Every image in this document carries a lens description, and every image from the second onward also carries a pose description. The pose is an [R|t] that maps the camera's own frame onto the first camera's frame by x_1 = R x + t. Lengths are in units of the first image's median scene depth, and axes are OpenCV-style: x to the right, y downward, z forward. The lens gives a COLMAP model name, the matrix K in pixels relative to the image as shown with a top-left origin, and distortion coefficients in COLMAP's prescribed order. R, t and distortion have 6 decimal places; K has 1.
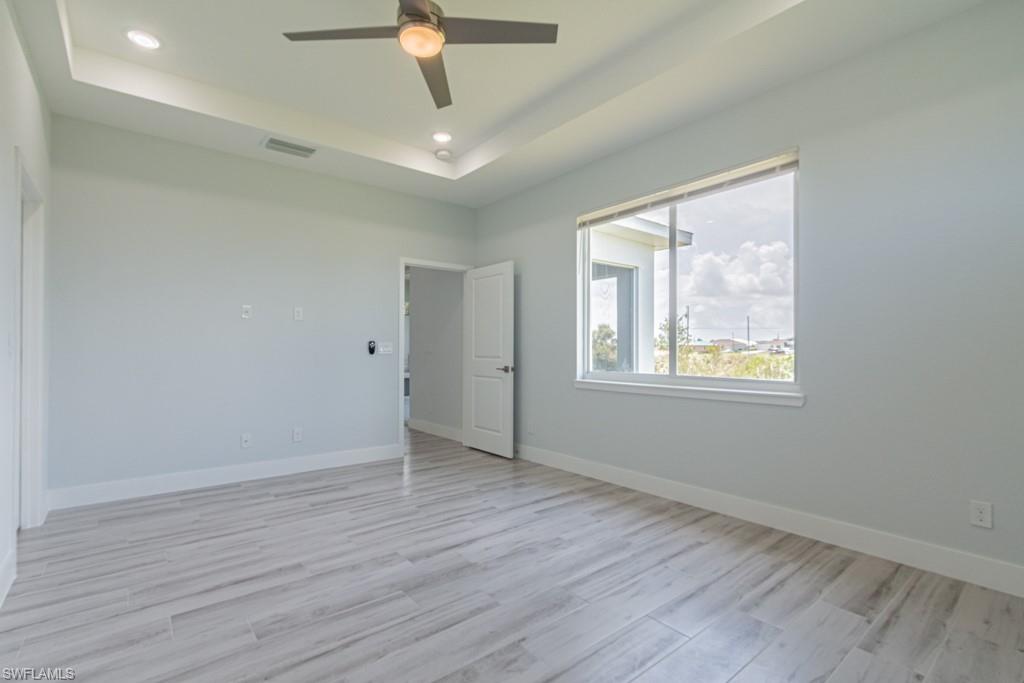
lens RADIAL K [[461.9, 0, 494.8], [0, 461.9, 346.4], [0, 0, 1]] dist [0.004405, -0.000570]
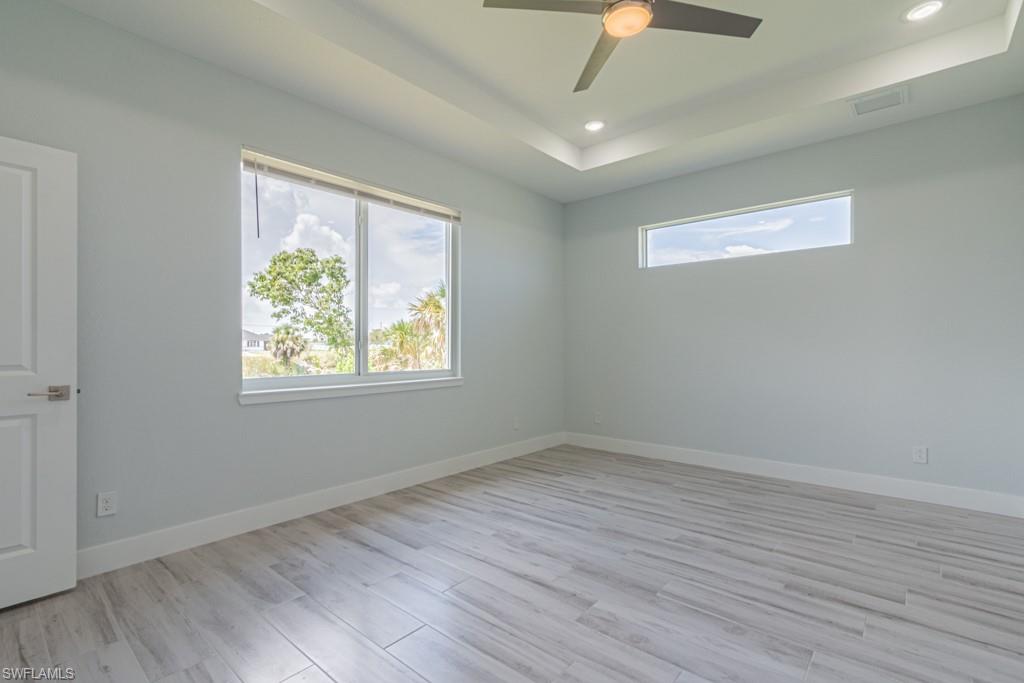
lens RADIAL K [[476.3, 0, 512.6], [0, 476.3, 343.8], [0, 0, 1]] dist [0.003081, -0.000073]
pose [[-0.188584, 0.001688, 0.982056, -0.789340], [-0.001947, 0.999996, -0.002093, 0.004389], [-0.982055, -0.002307, -0.188580, 1.040655]]
